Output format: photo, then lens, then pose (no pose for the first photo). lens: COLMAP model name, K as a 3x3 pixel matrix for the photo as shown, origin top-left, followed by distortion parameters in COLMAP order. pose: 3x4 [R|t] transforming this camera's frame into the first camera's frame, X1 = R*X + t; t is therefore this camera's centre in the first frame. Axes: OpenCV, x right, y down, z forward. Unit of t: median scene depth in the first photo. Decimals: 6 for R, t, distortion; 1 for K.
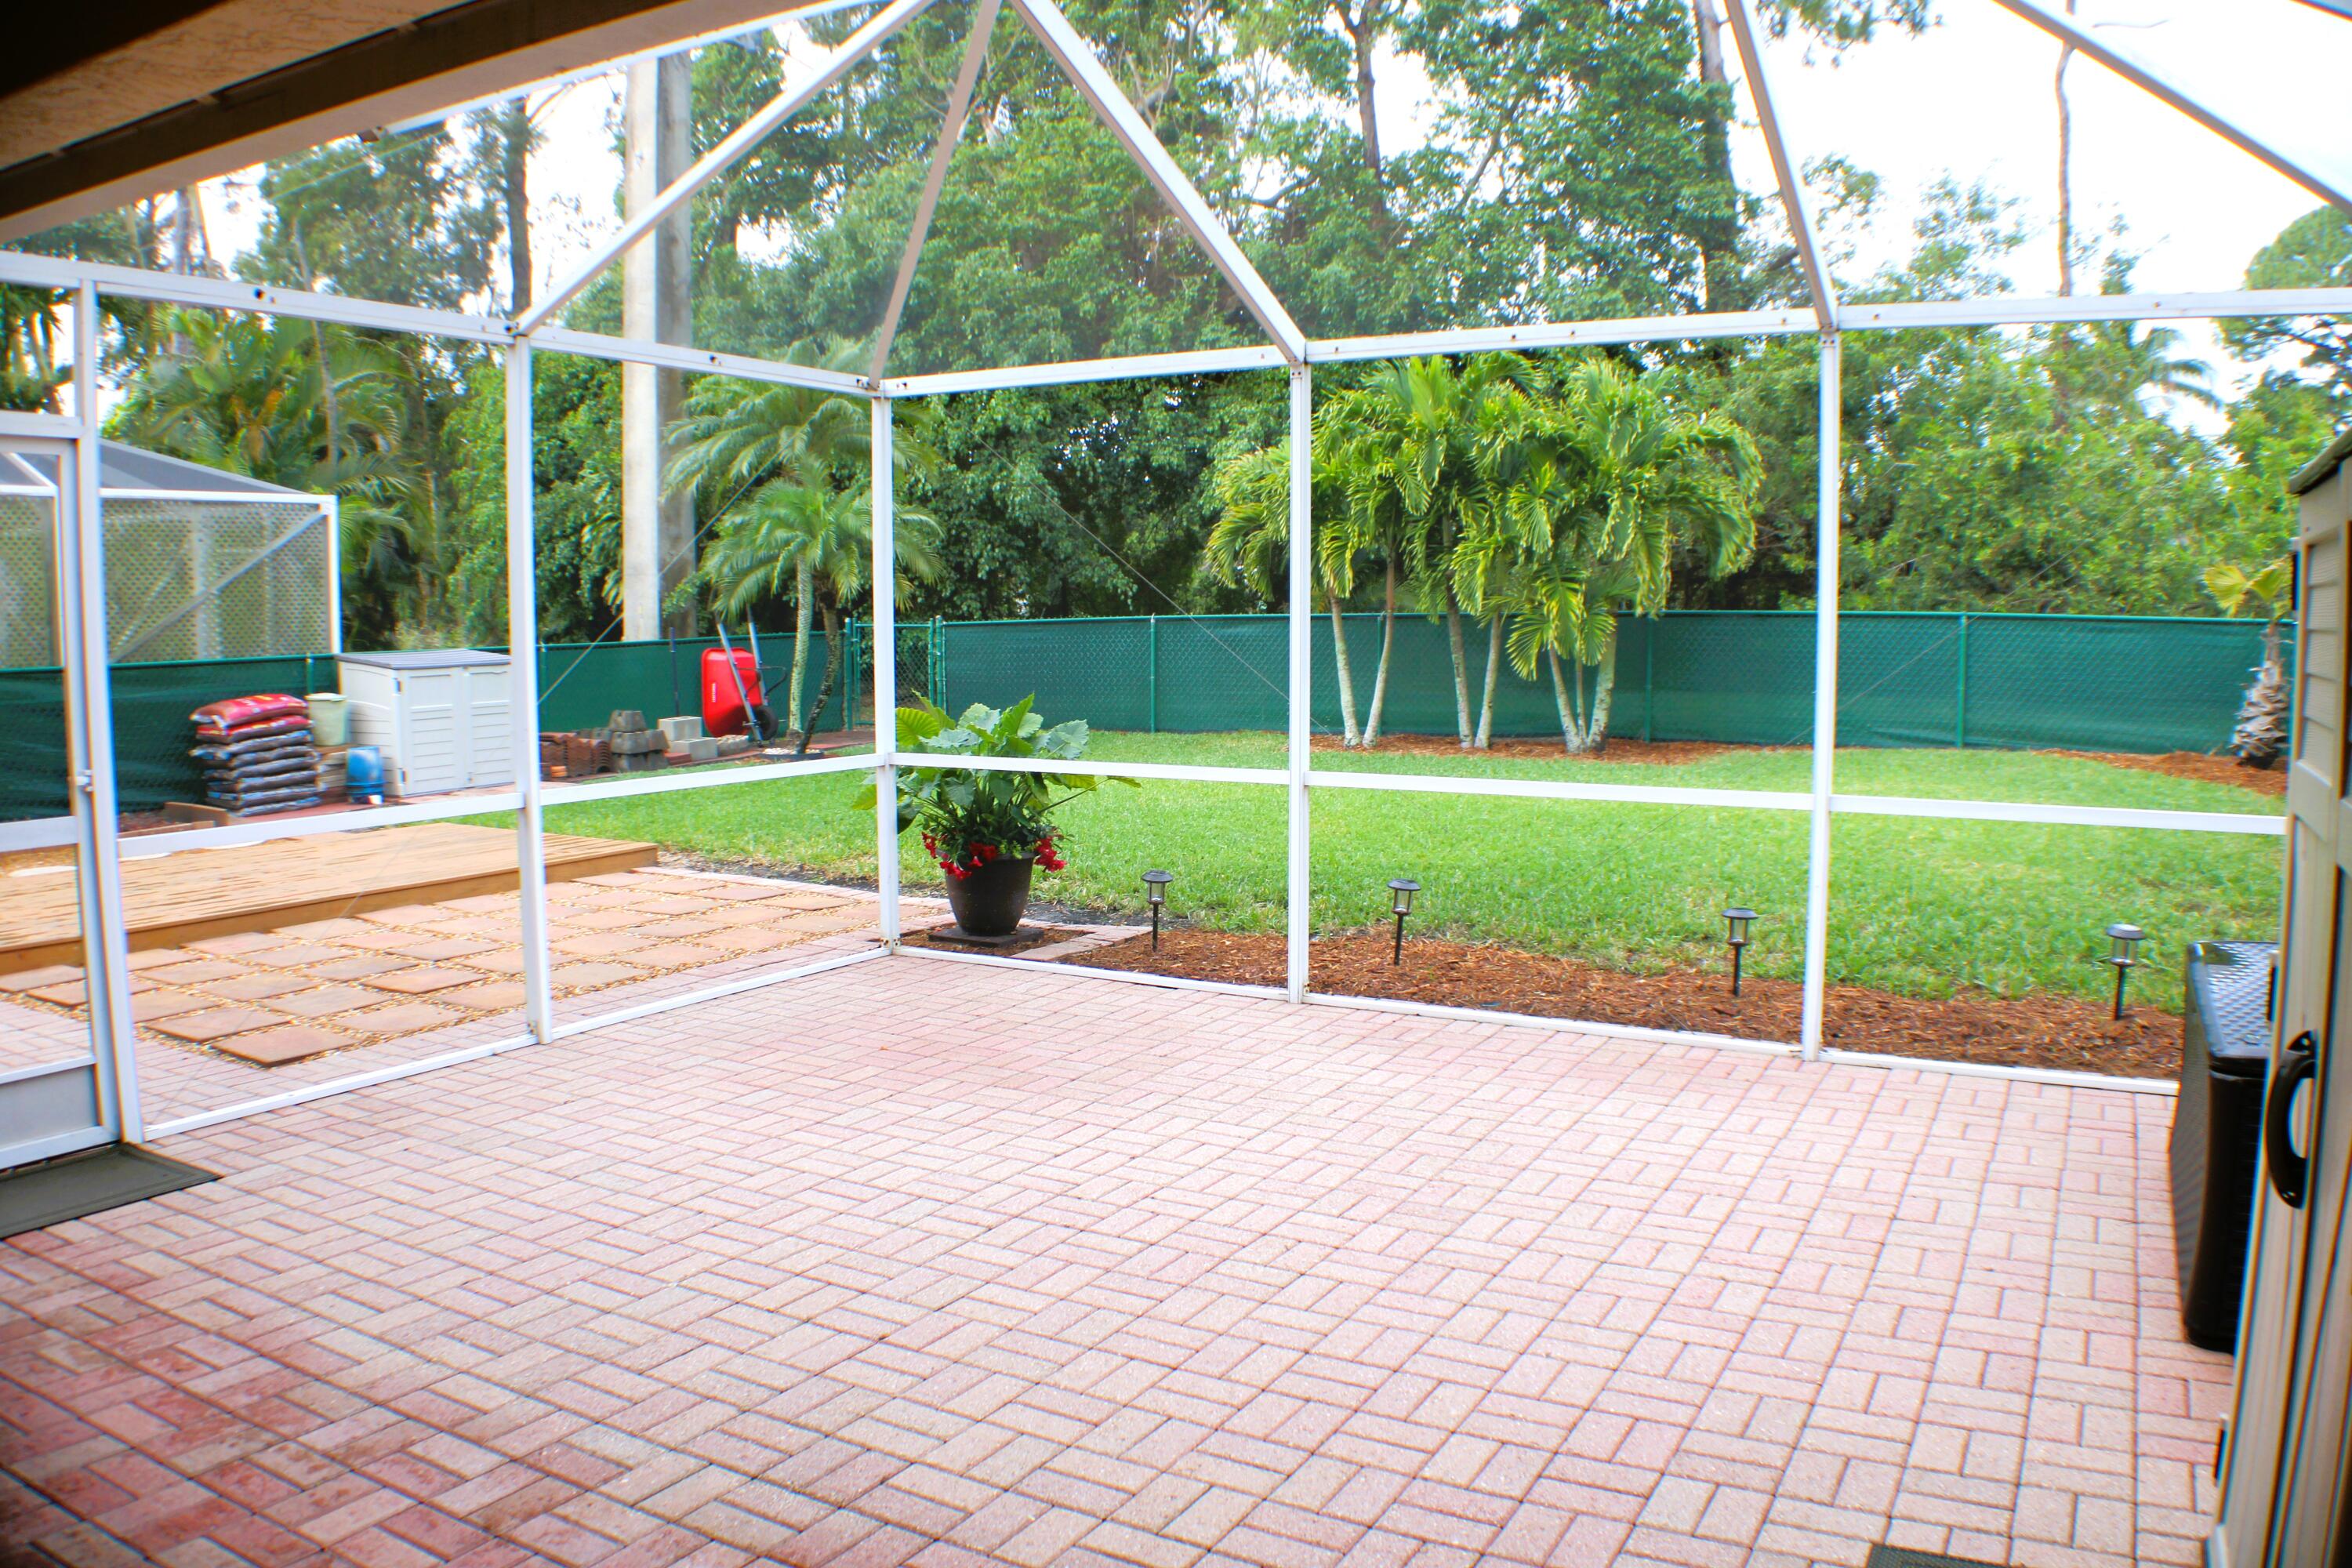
lens RADIAL K [[1755.7, 0, 1188.2], [0, 1755.7, 798.1], [0, 0, 1]] dist [-0.204361, 0.077244]
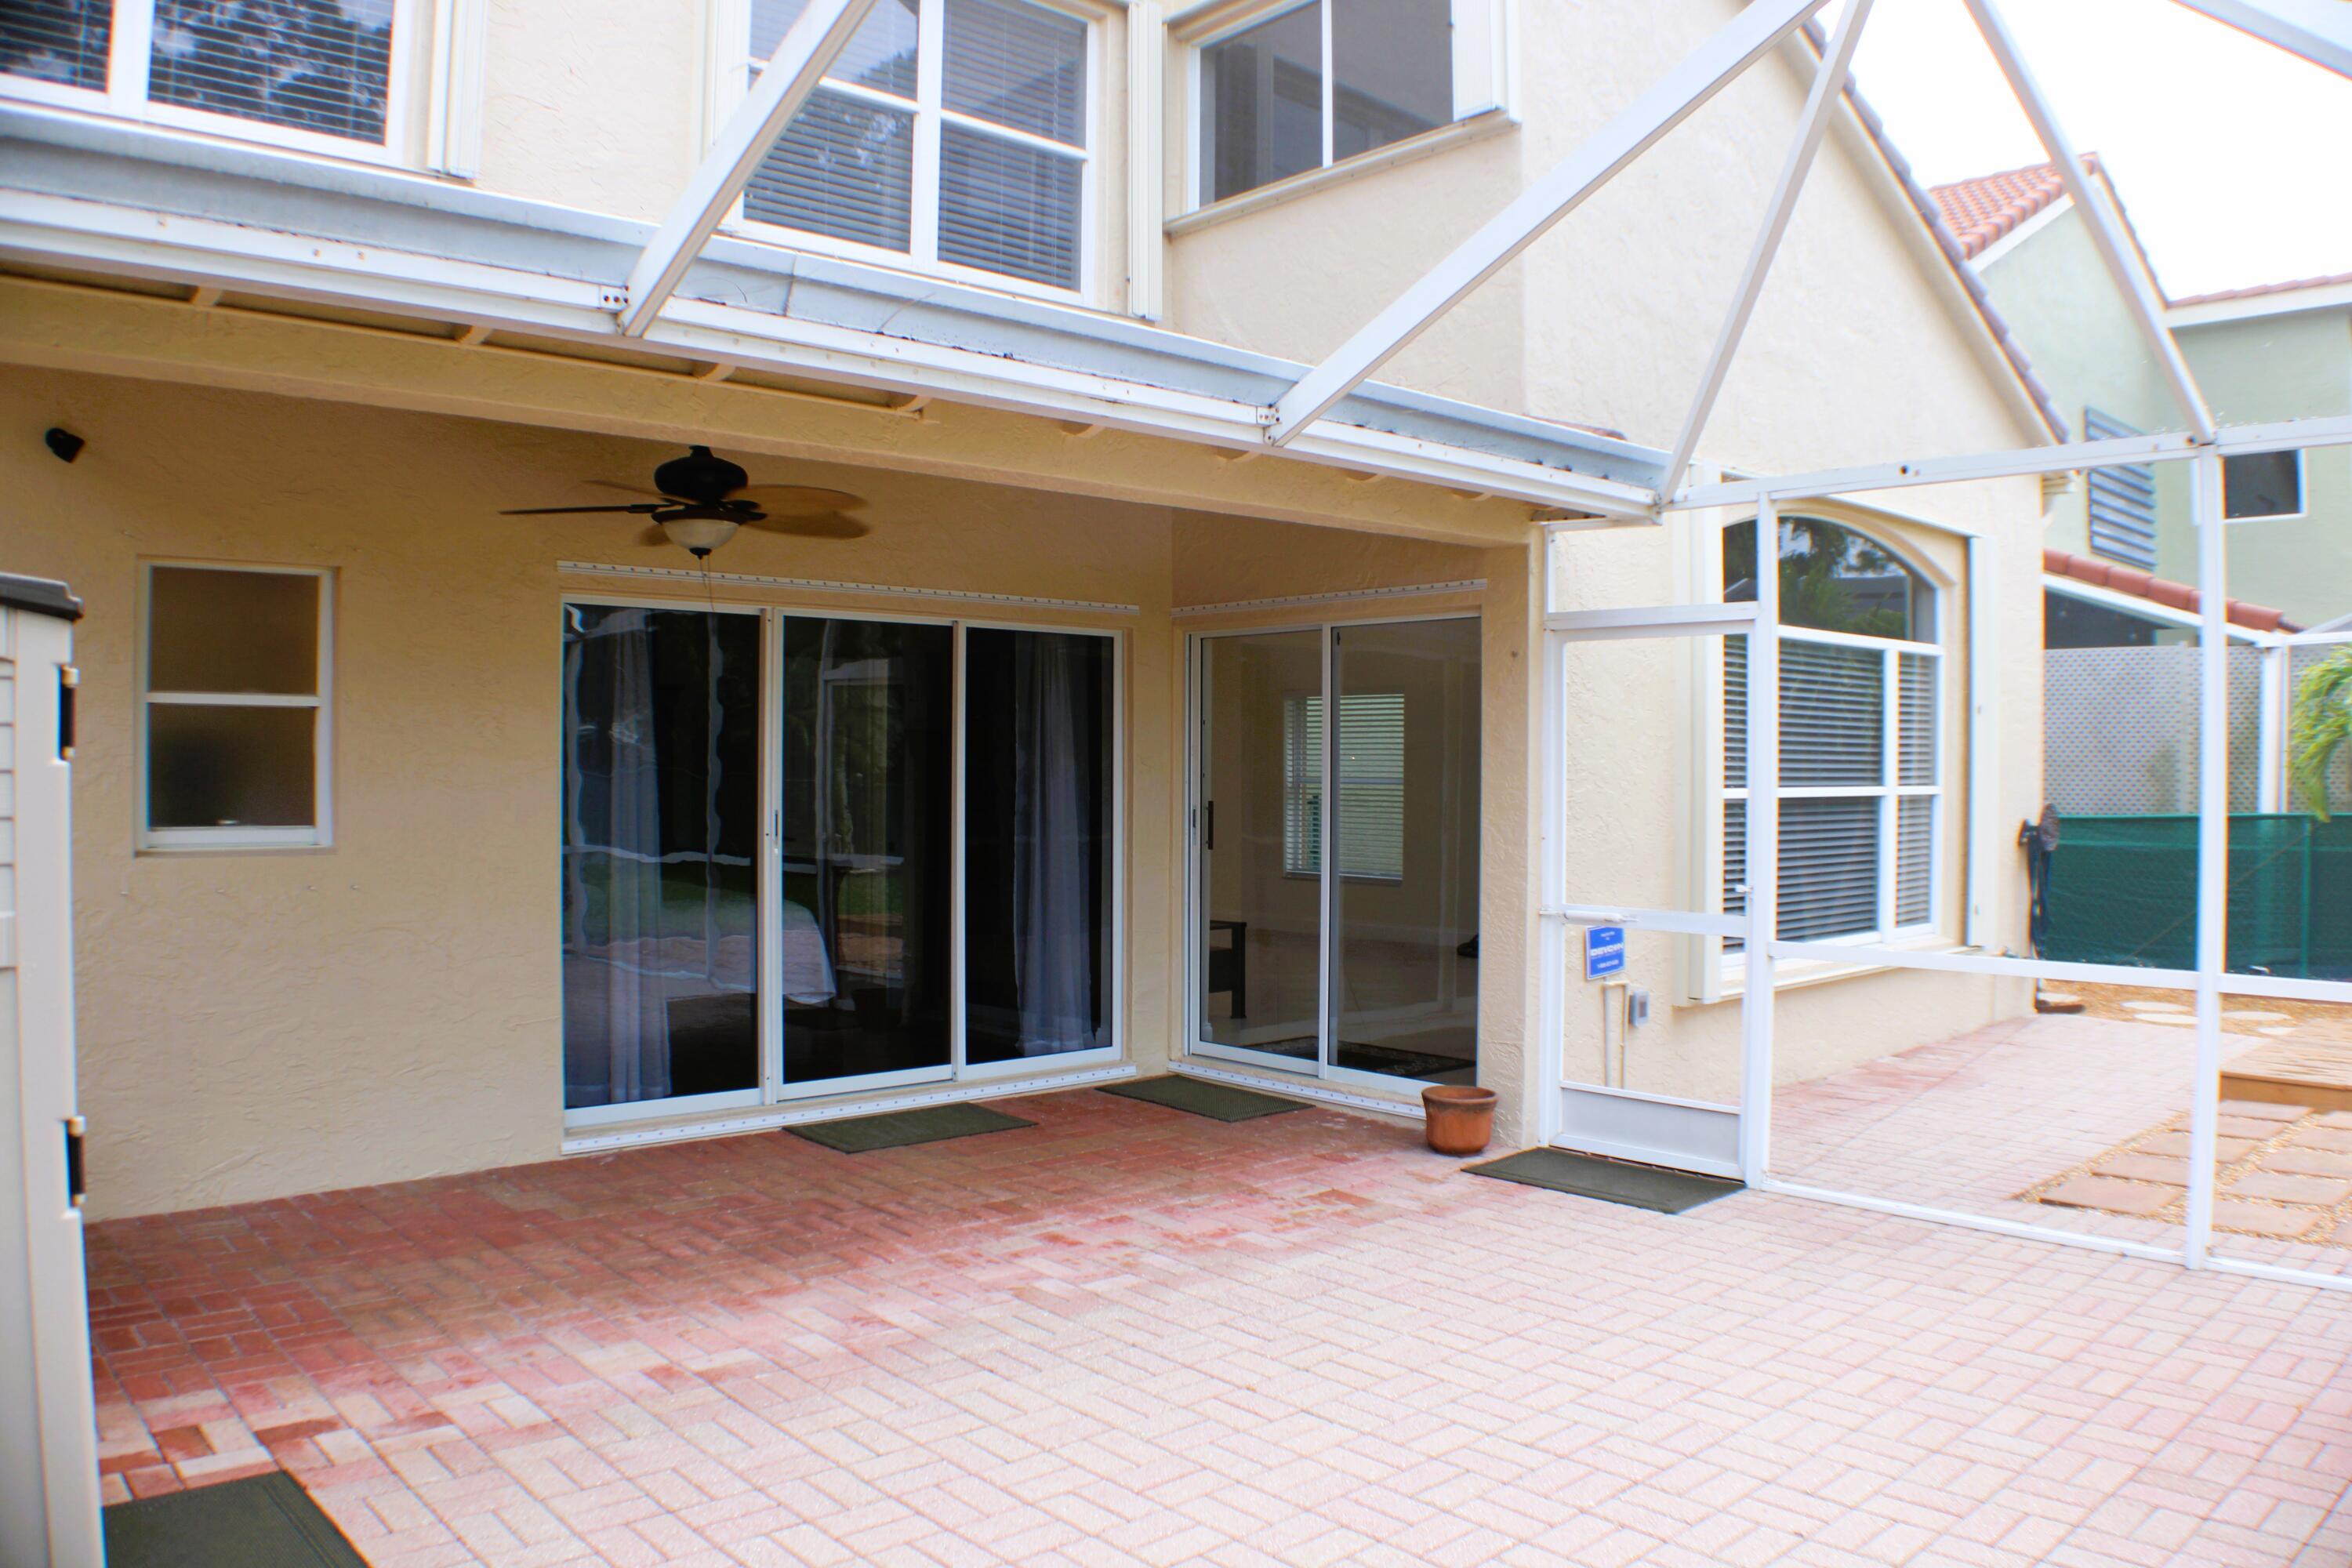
lens RADIAL K [[1755.7, 0, 1193.5], [0, 1755.7, 786.5], [0, 0, 1]] dist [-0.204361, 0.077244]
pose [[-0.318419, 0.011029, -0.947886, 0.766382], [-0.104377, 0.993444, 0.046622, -0.113494], [0.942186, 0.113782, -0.315181, 1.069030]]
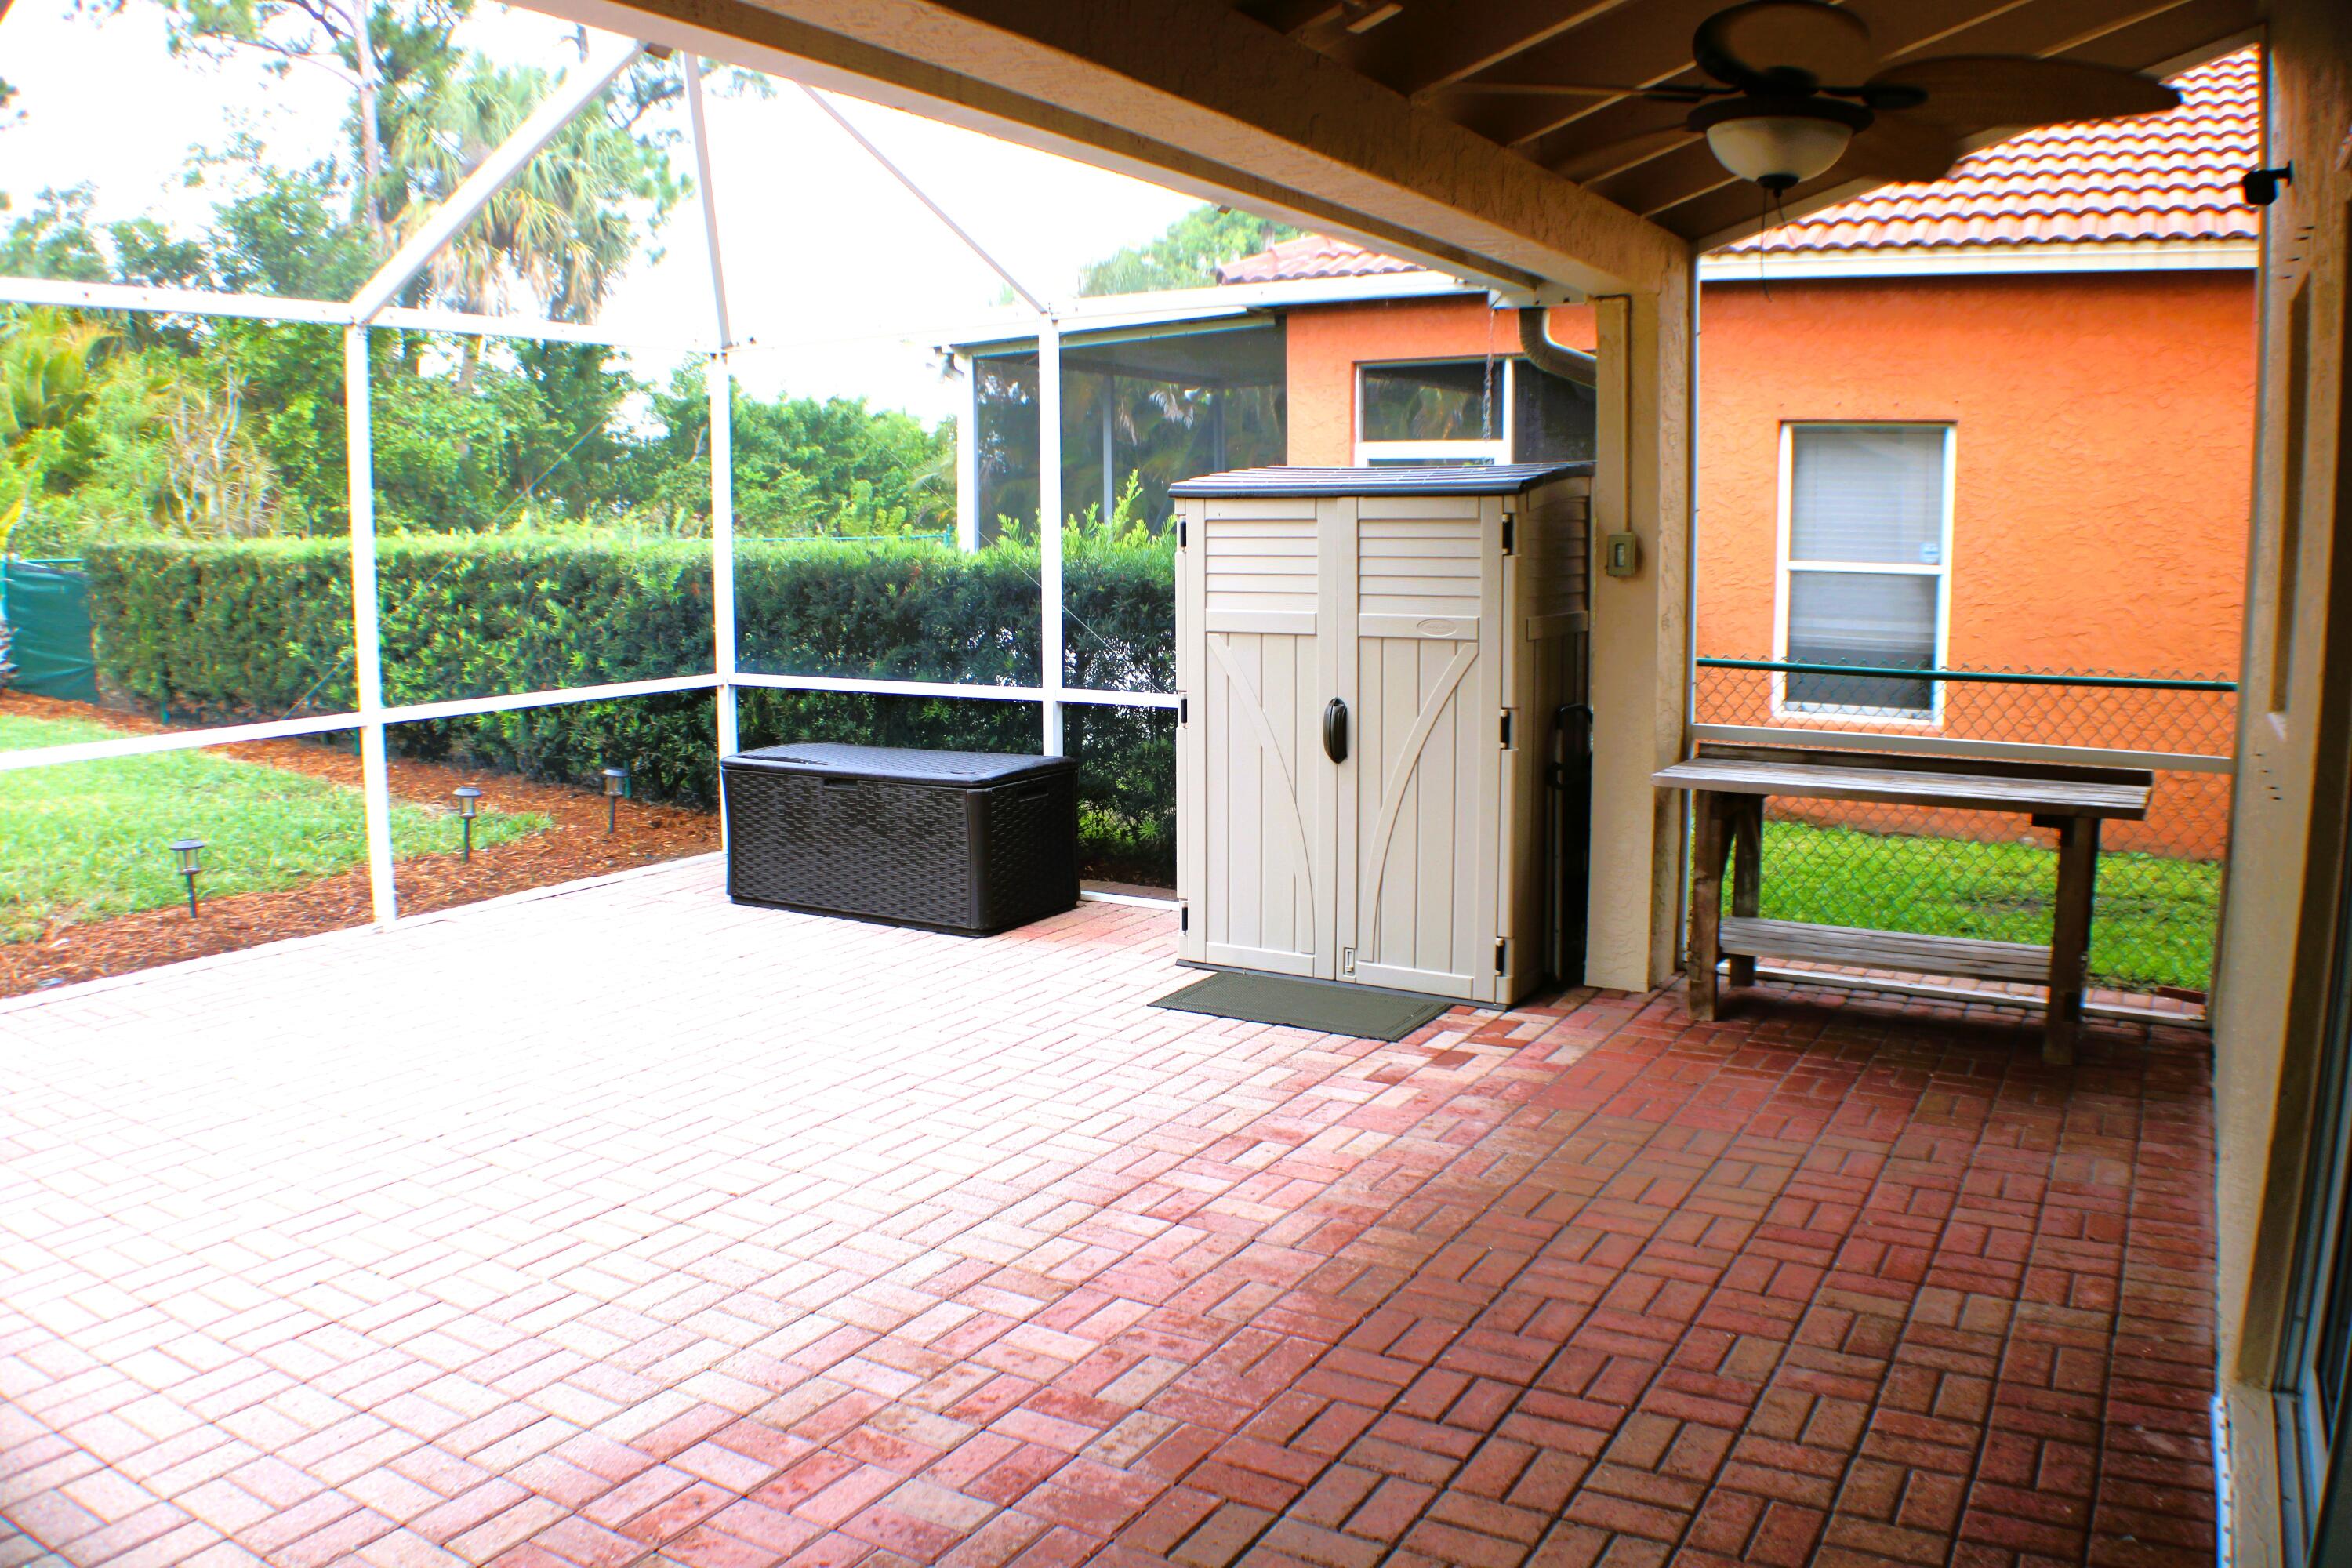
lens RADIAL K [[1755.7, 0, 1213.9], [0, 1755.7, 794.6], [0, 0, 1]] dist [-0.204361, 0.077244]
pose [[0.019024, -0.147828, 0.988830, -1.068024], [0.105266, 0.983808, 0.145052, -0.071928], [-0.994262, 0.101331, 0.034277, 0.508333]]
